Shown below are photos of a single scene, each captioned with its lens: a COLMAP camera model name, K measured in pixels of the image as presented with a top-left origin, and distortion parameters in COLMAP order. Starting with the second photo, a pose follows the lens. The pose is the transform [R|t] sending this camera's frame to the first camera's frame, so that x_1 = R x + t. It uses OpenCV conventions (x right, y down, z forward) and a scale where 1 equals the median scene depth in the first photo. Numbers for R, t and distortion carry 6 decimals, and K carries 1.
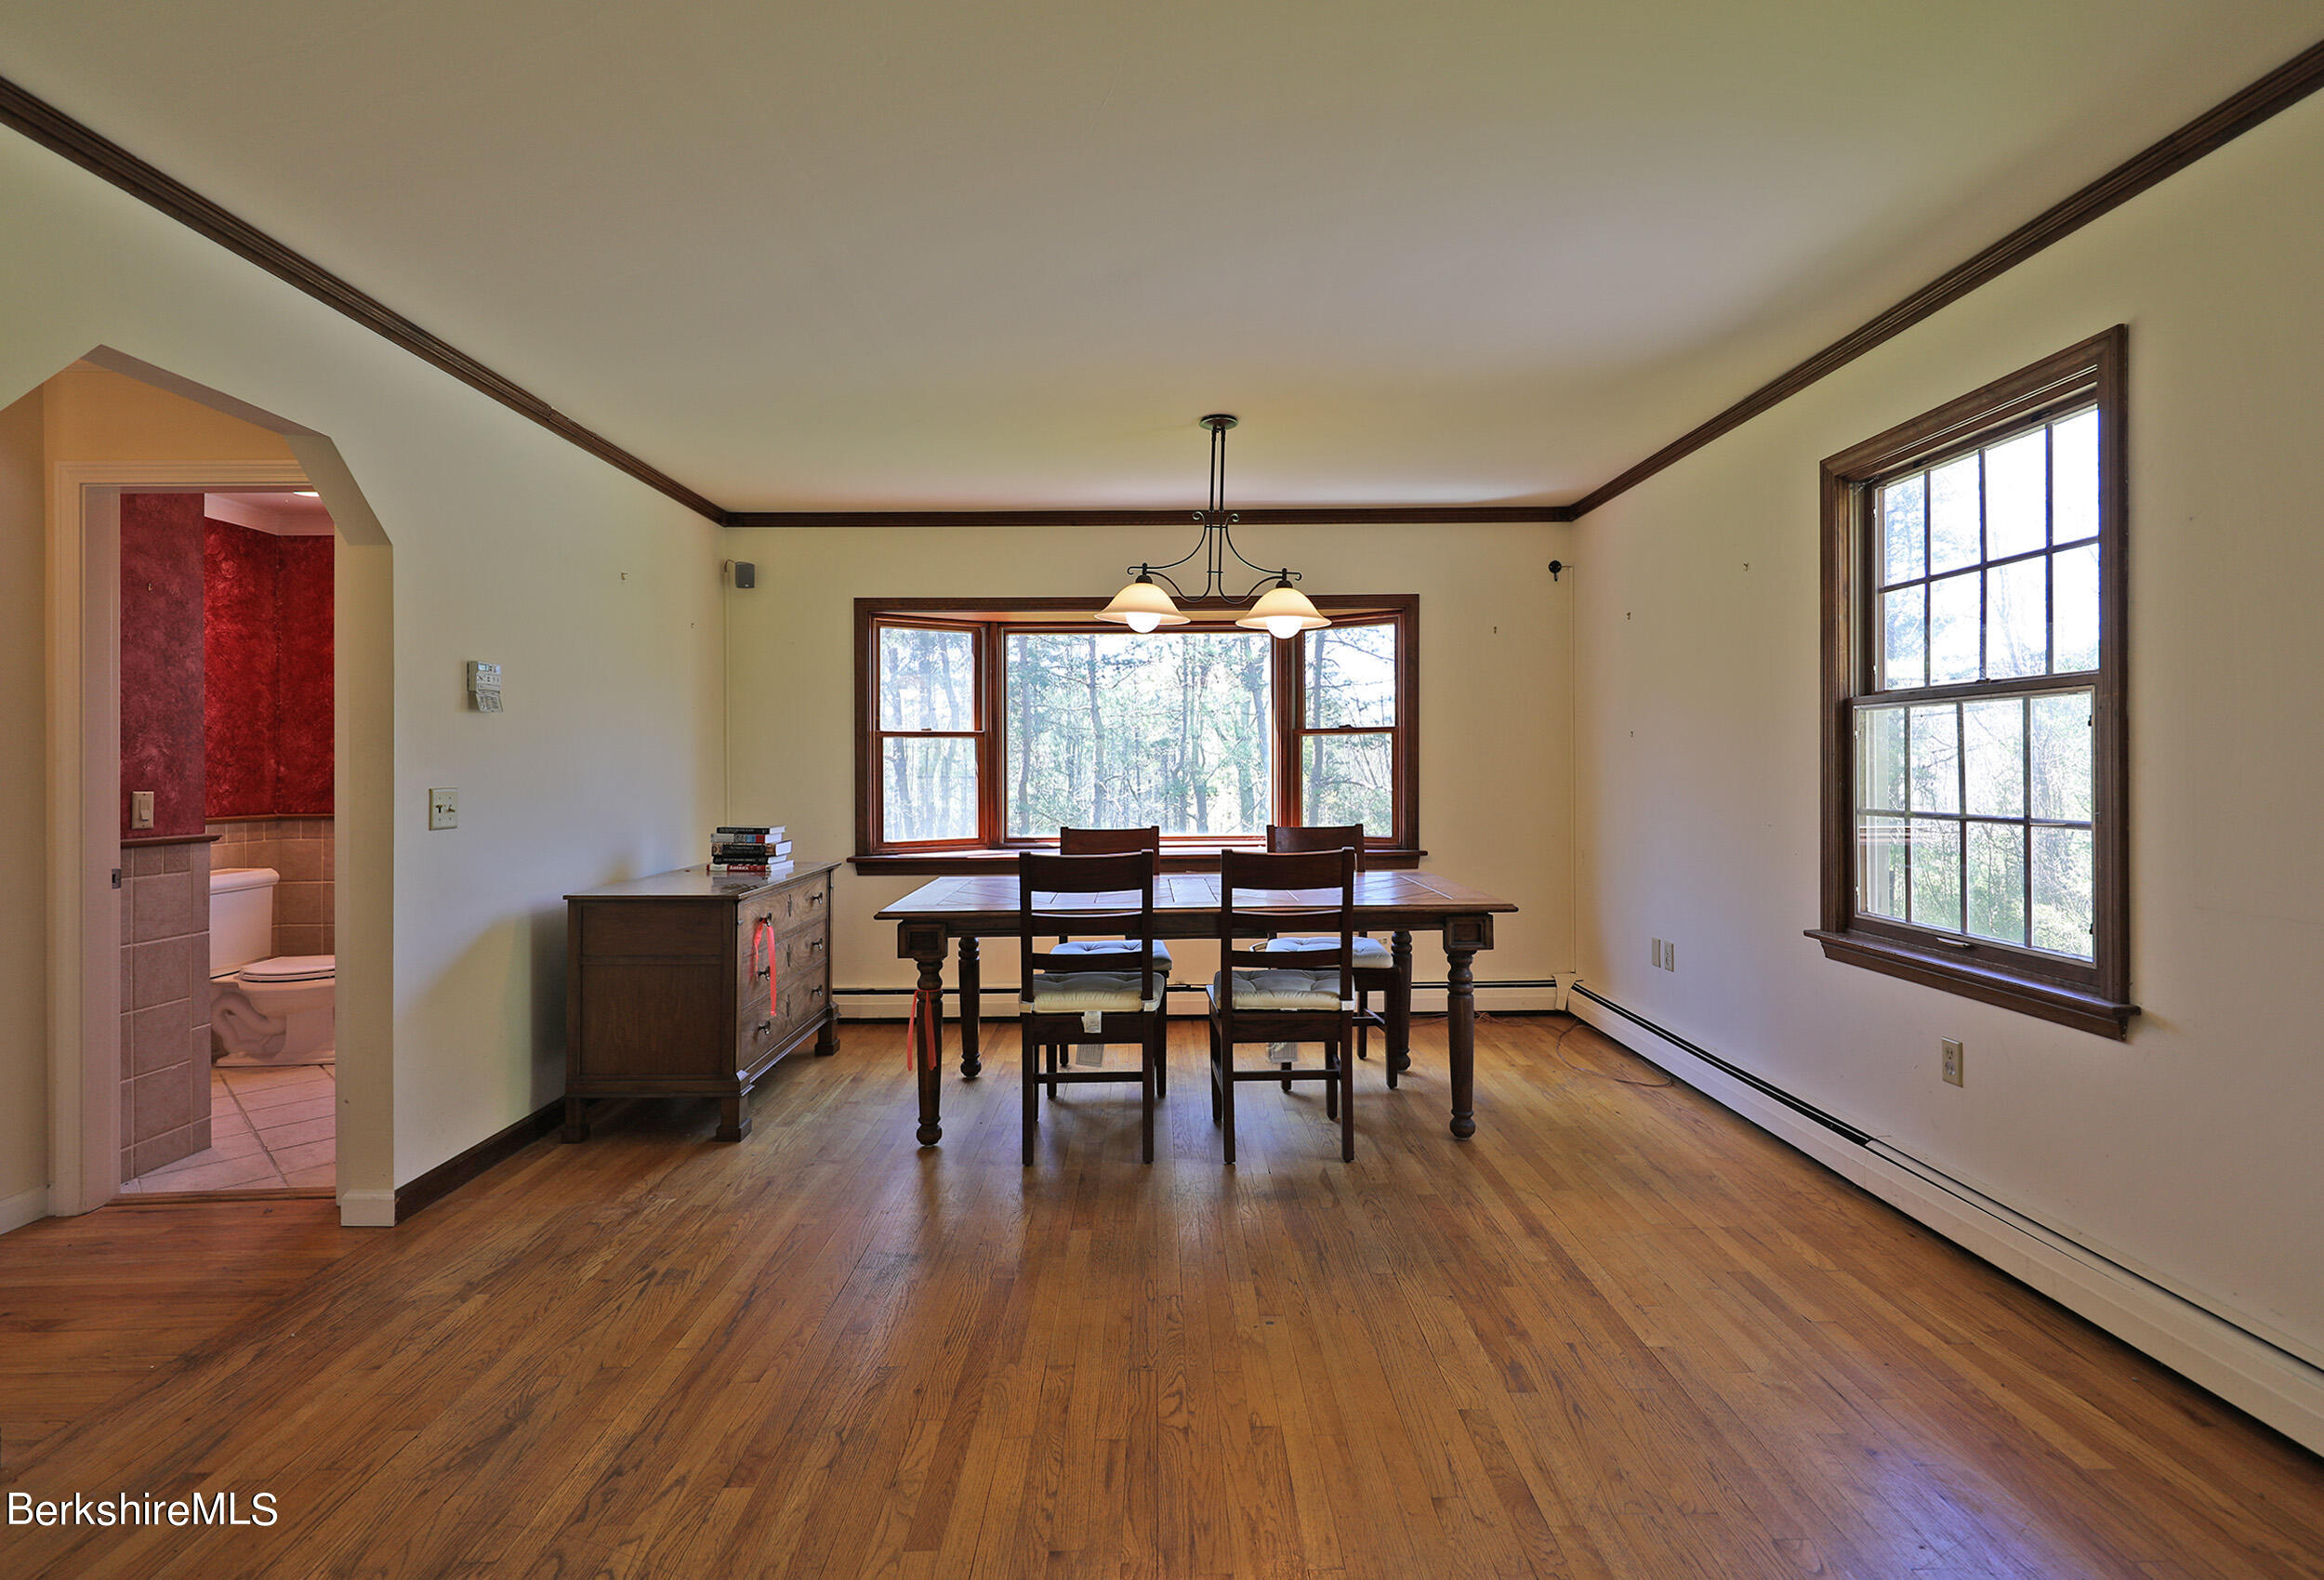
lens RADIAL K [[1045.6, 0, 1199.1], [0, 1045.6, 768.1], [0, 0, 1]] dist [0.010589, -0.001065]
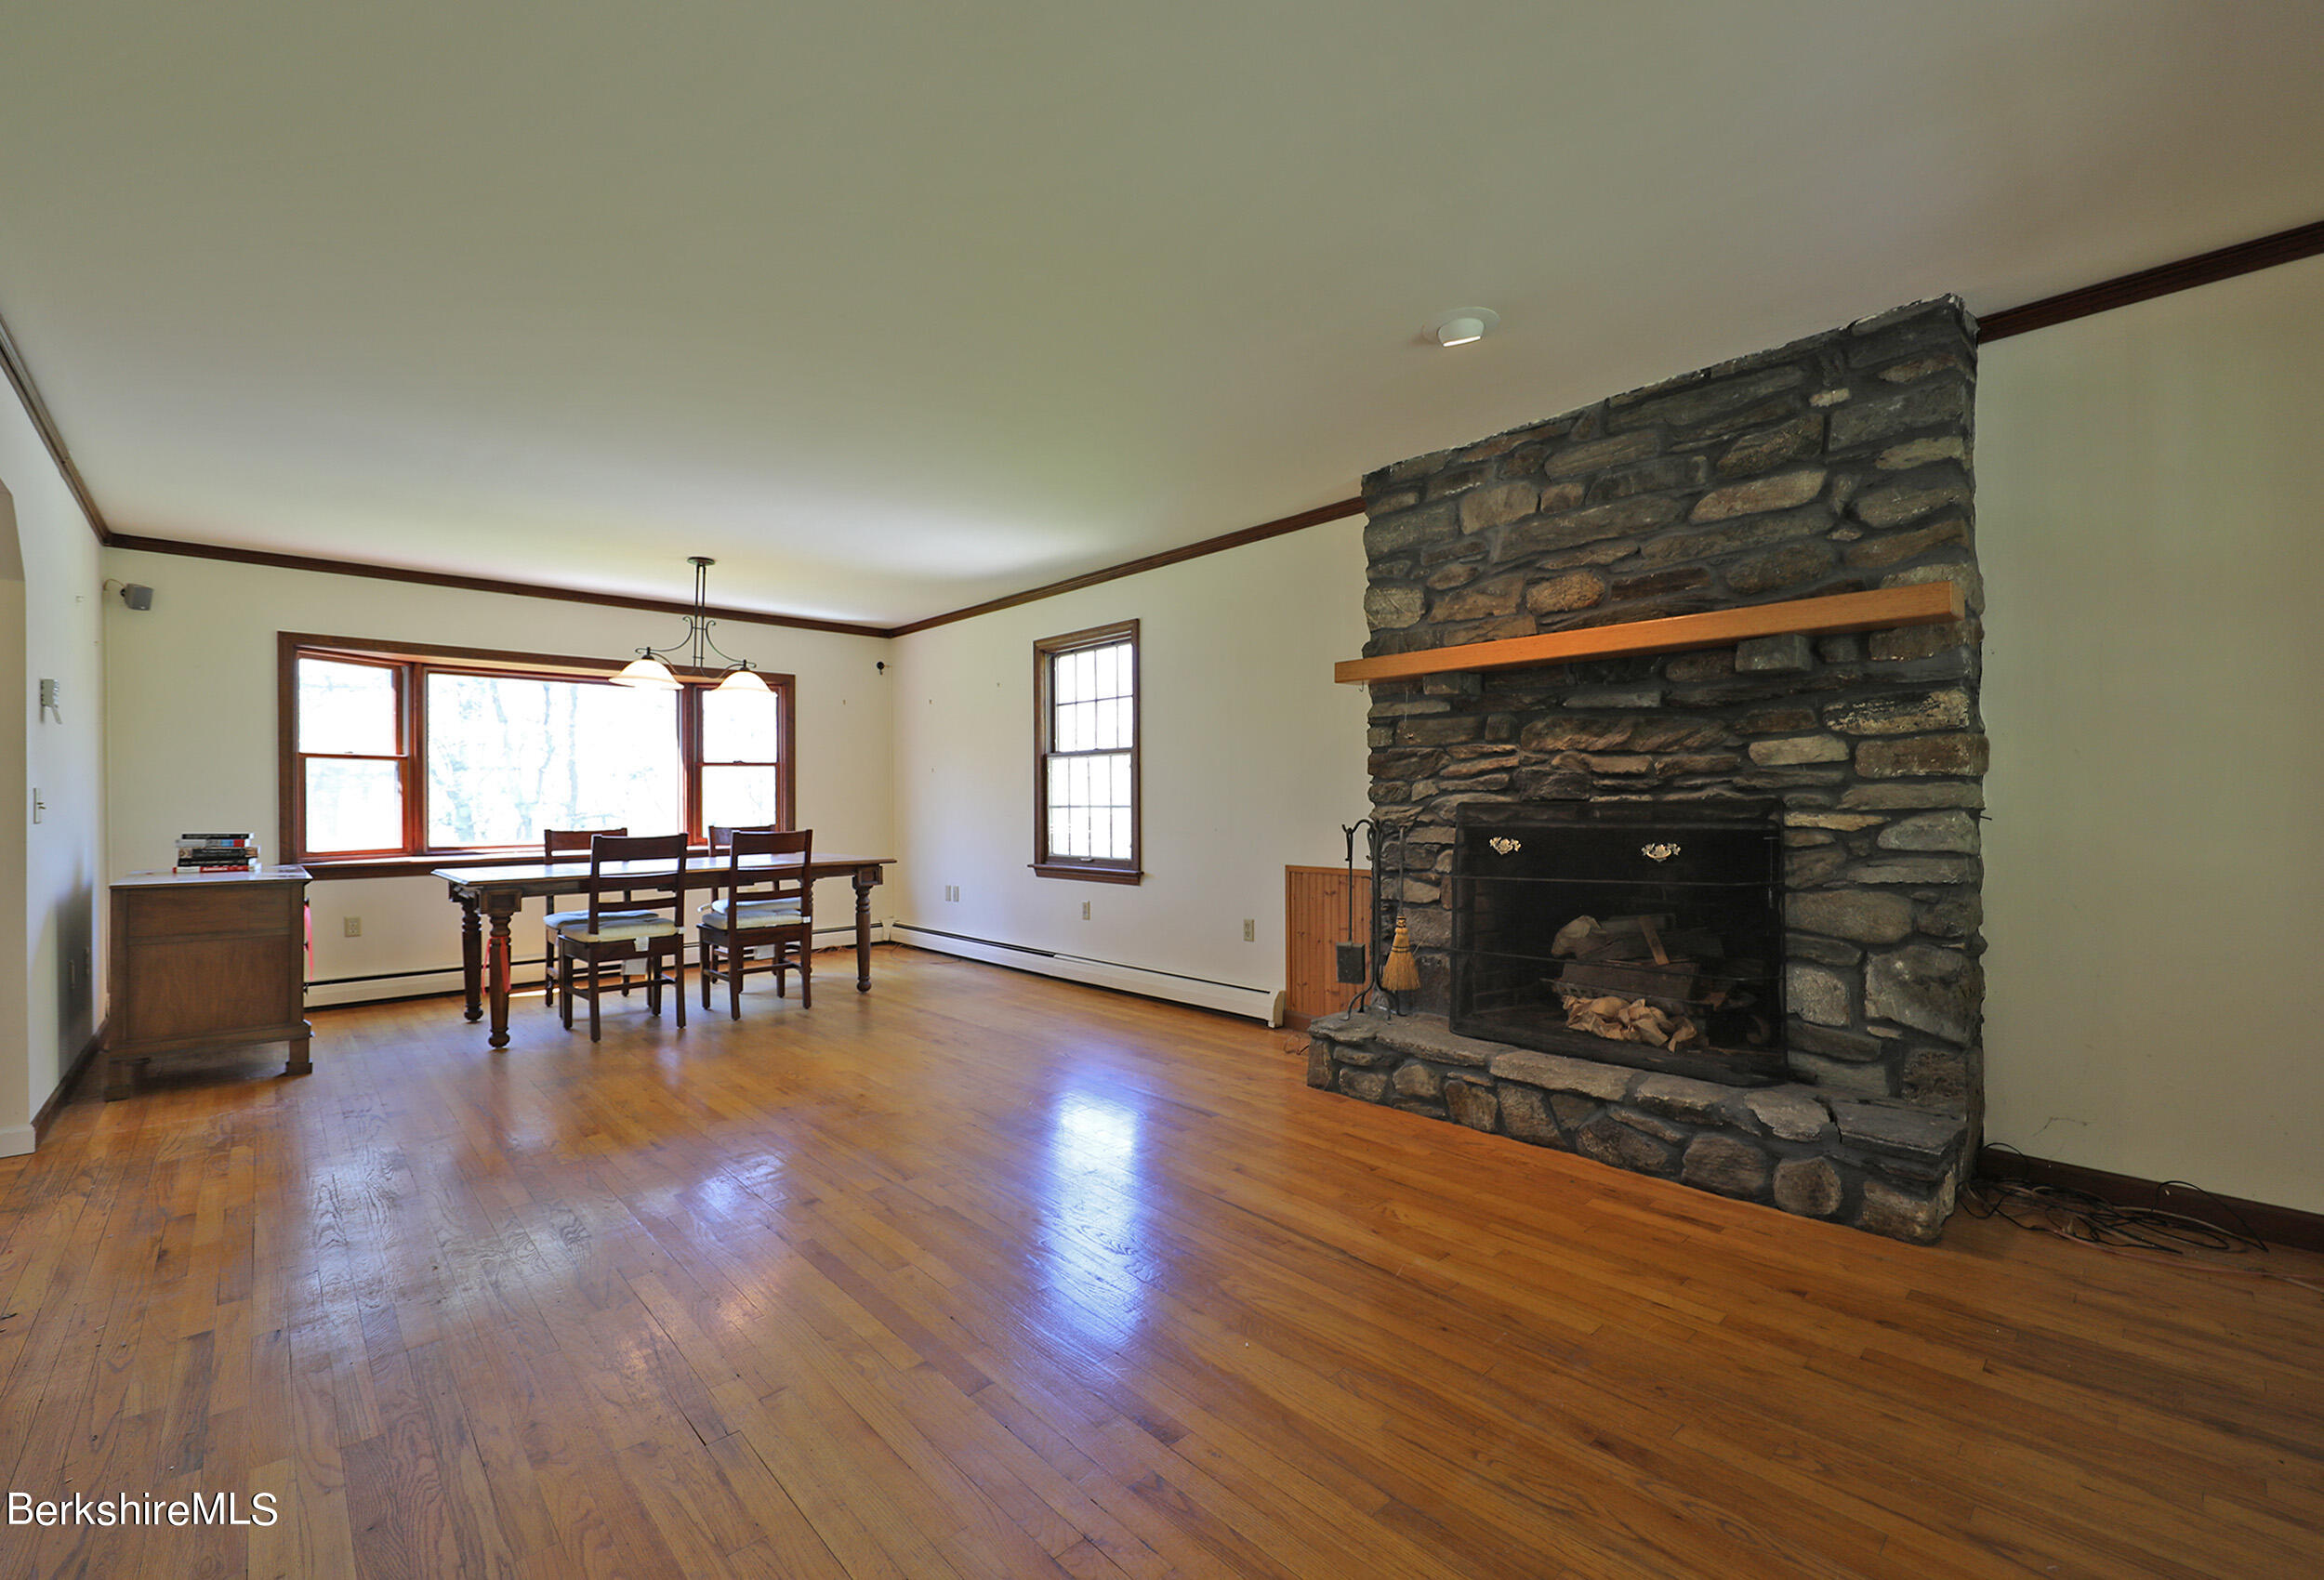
lens RADIAL K [[905.0, 0, 1164.3], [0, 905.0, 802.3], [0, 0, 1]] dist [-0.002263, -0.000285]
pose [[0.747773, 0.000494, 0.663954, -0.412978], [0.002761, 0.999989, -0.003853, 0.038422], [-0.663949, 0.004714, 0.747763, -0.524278]]
